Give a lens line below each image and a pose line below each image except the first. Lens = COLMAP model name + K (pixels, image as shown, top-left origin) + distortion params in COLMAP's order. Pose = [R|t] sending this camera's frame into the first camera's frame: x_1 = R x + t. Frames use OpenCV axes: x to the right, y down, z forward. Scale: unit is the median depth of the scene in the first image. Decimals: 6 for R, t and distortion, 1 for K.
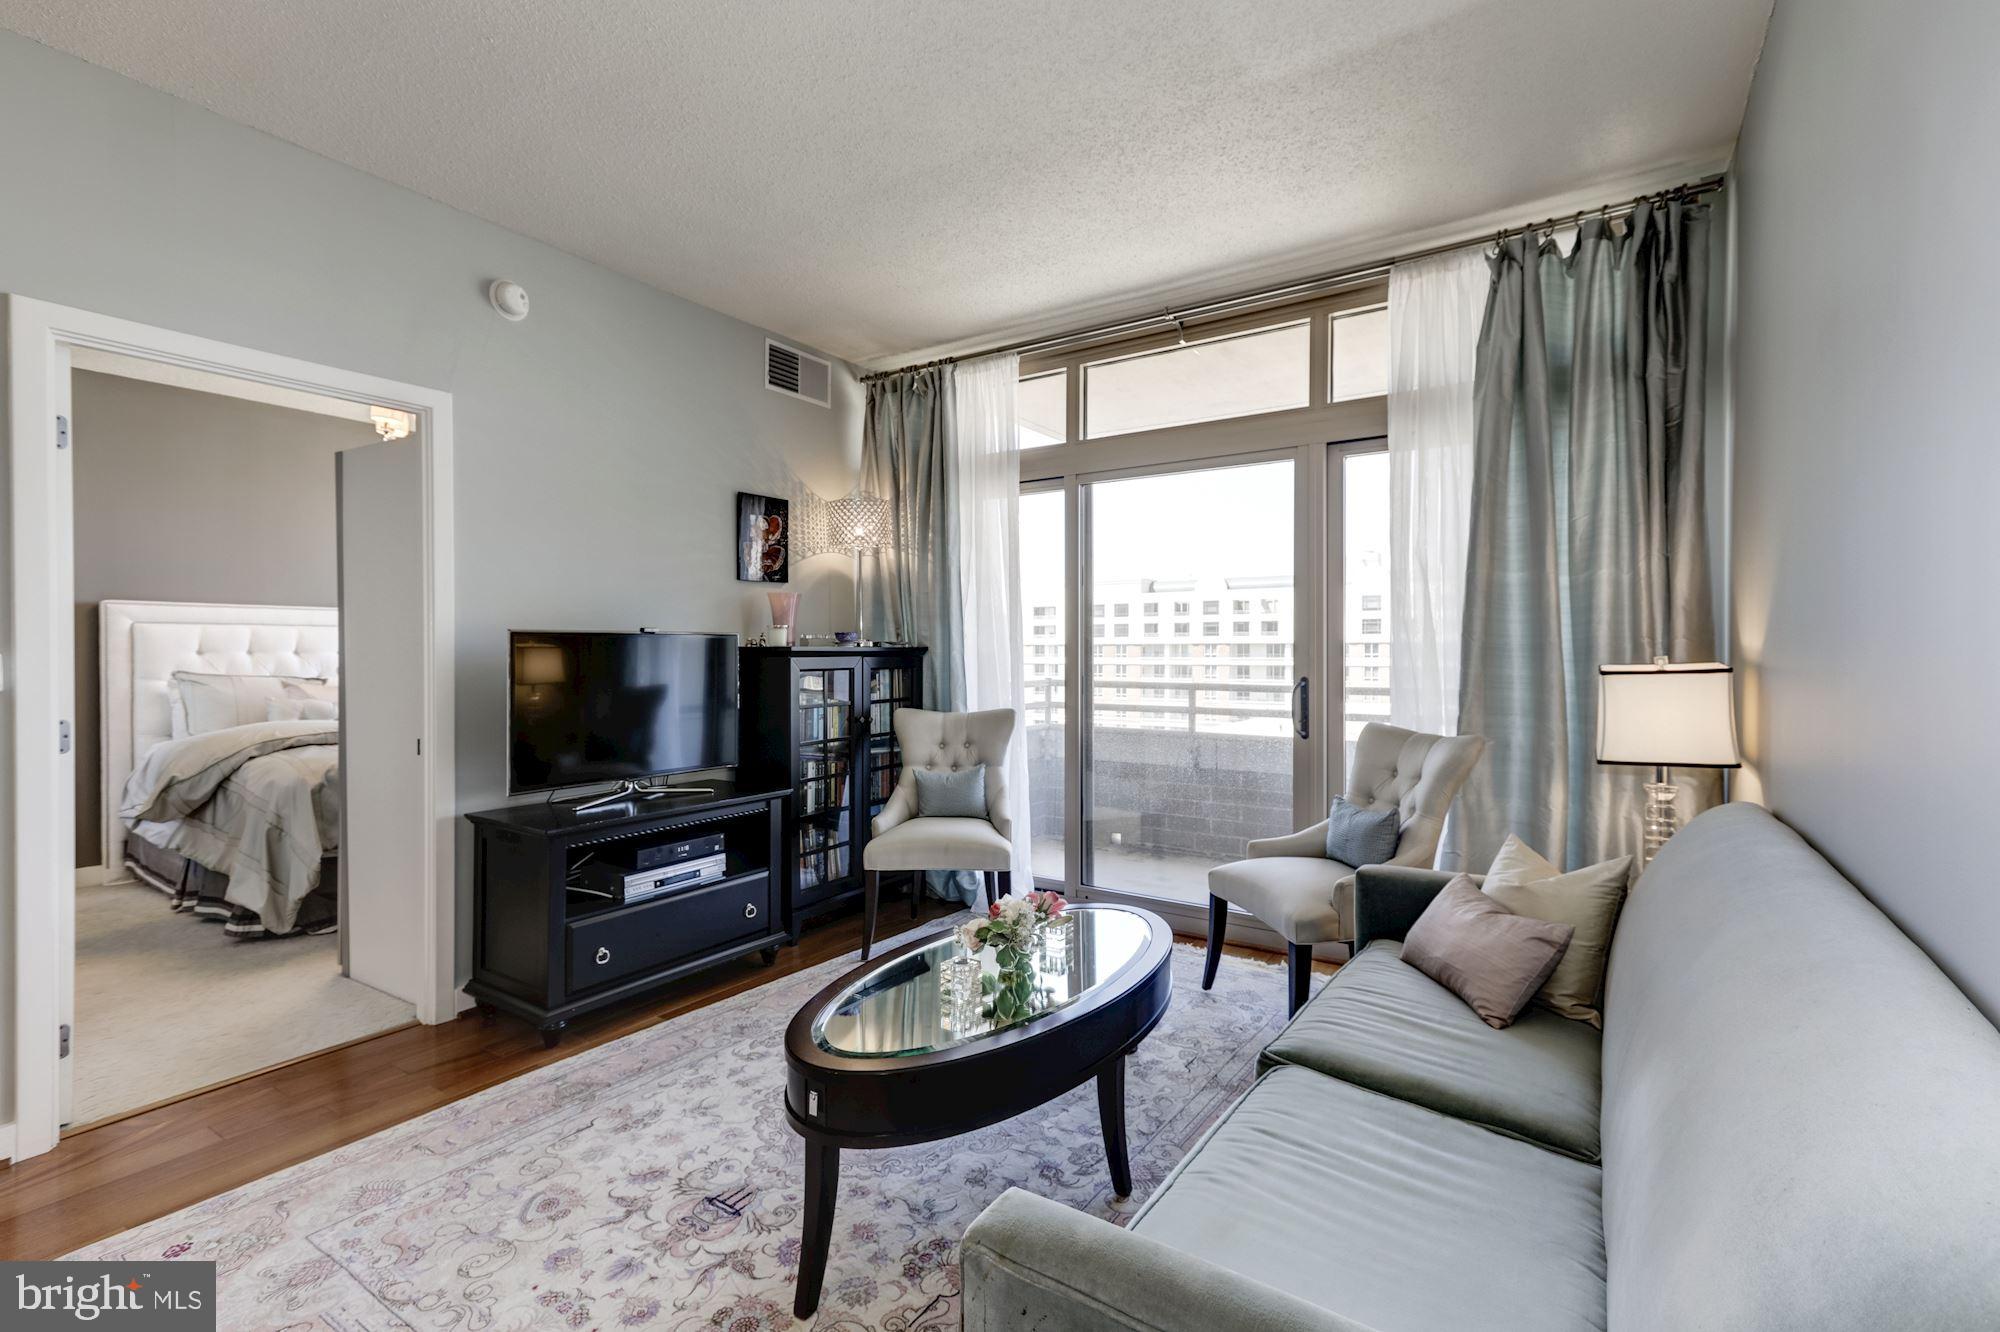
lens RADIAL K [[901.4, 0, 1000.0], [0, 901.4, 666.0], [0, 0, 1]] dist [0.017995, 0.000316]
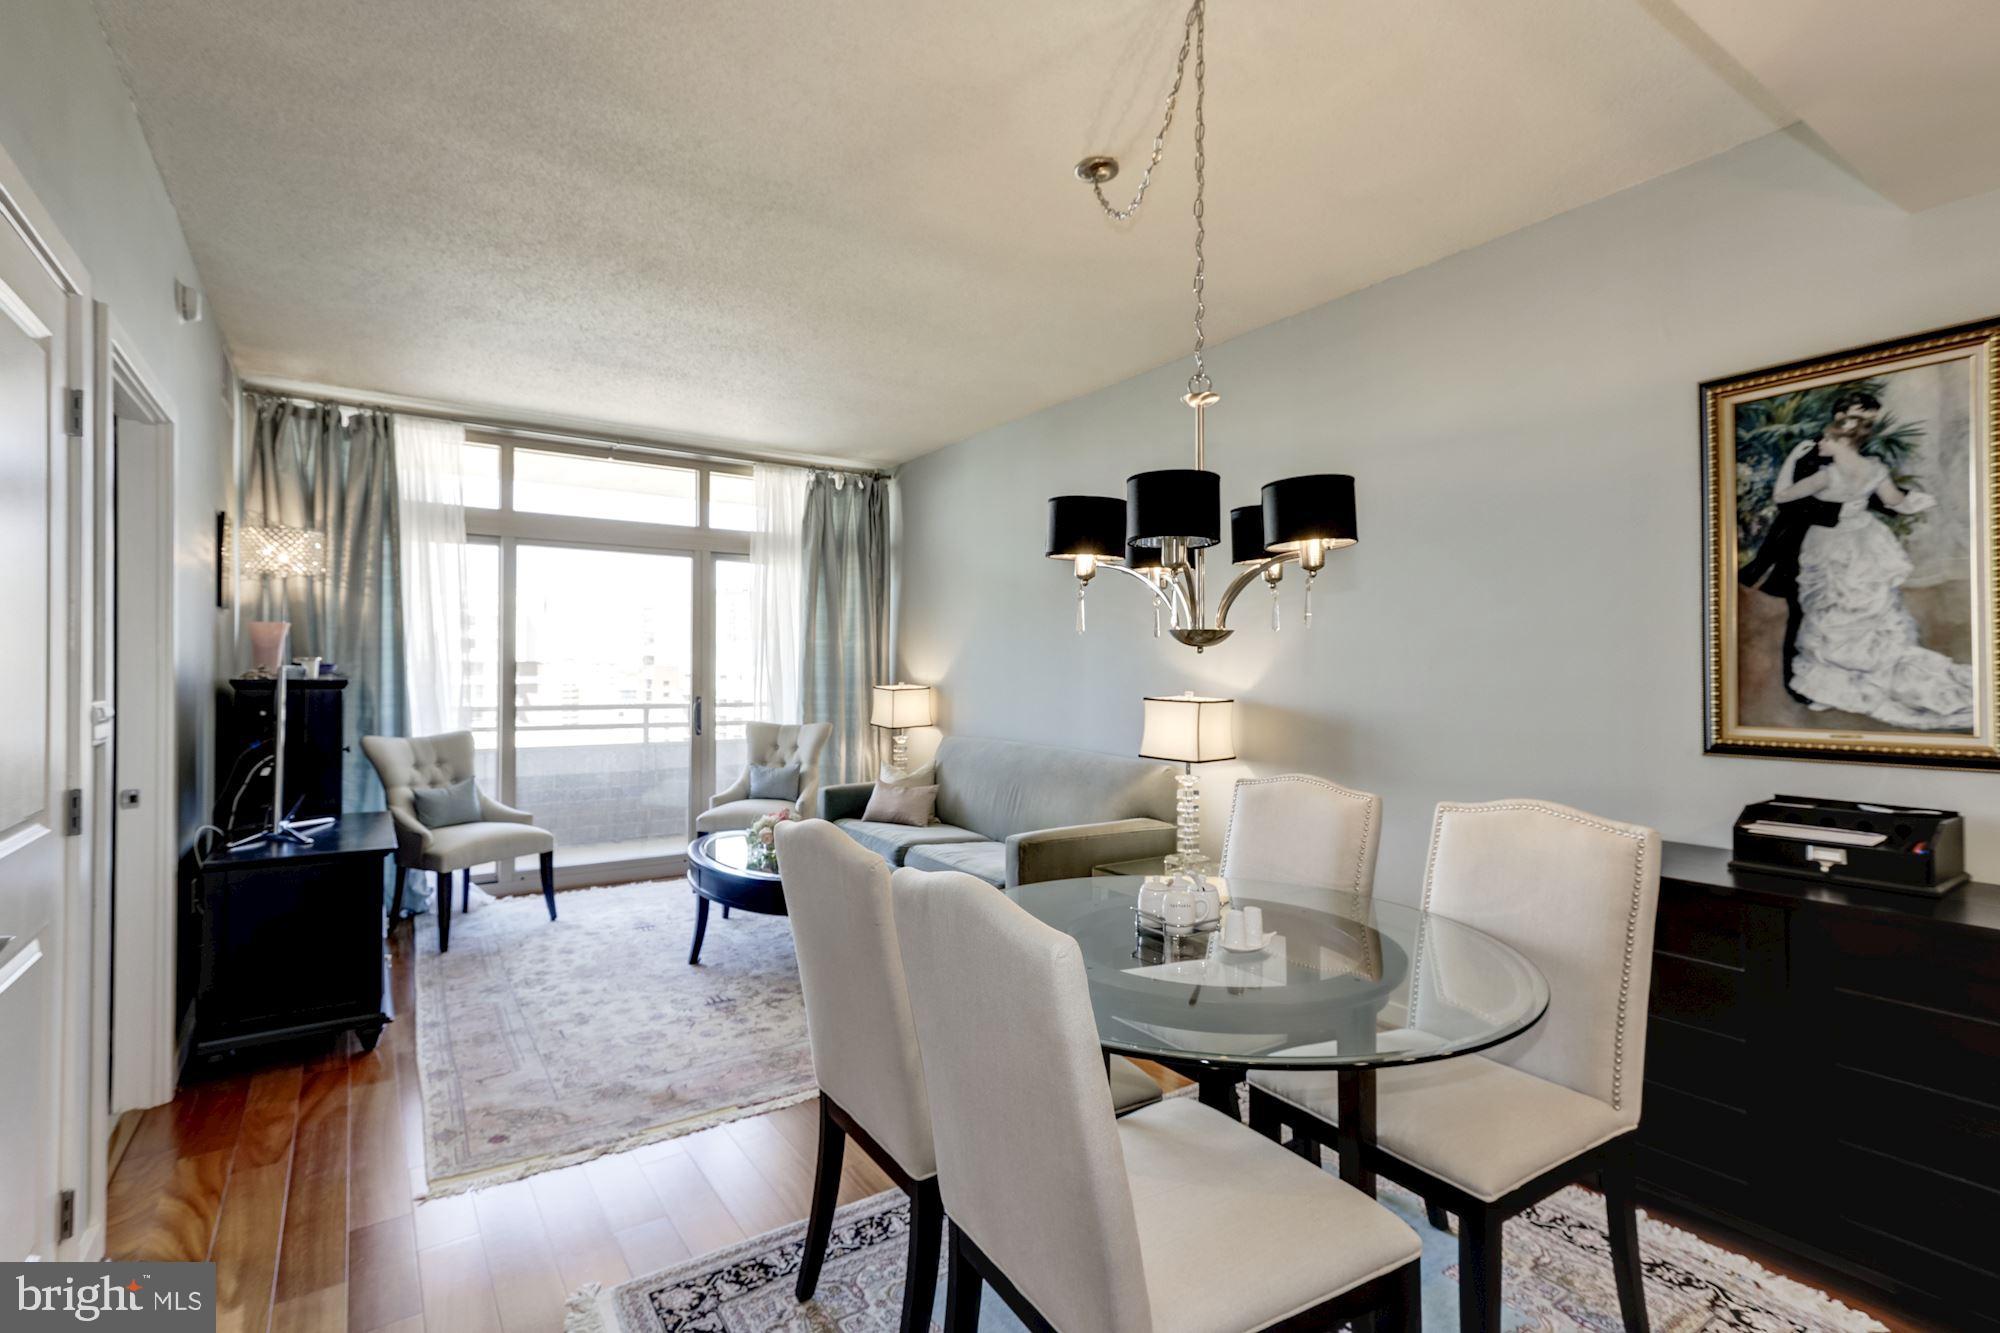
lens RADIAL K [[938.7, 0, 988.9], [0, 938.7, 669.4], [0, 0, 1]] dist [0.001959, 0.000568]
pose [[0.383262, 0.002435, 0.923636, -1.194040], [0.013217, 0.999880, -0.008120, -0.017215], [-0.923545, 0.015320, 0.383184, -0.122625]]
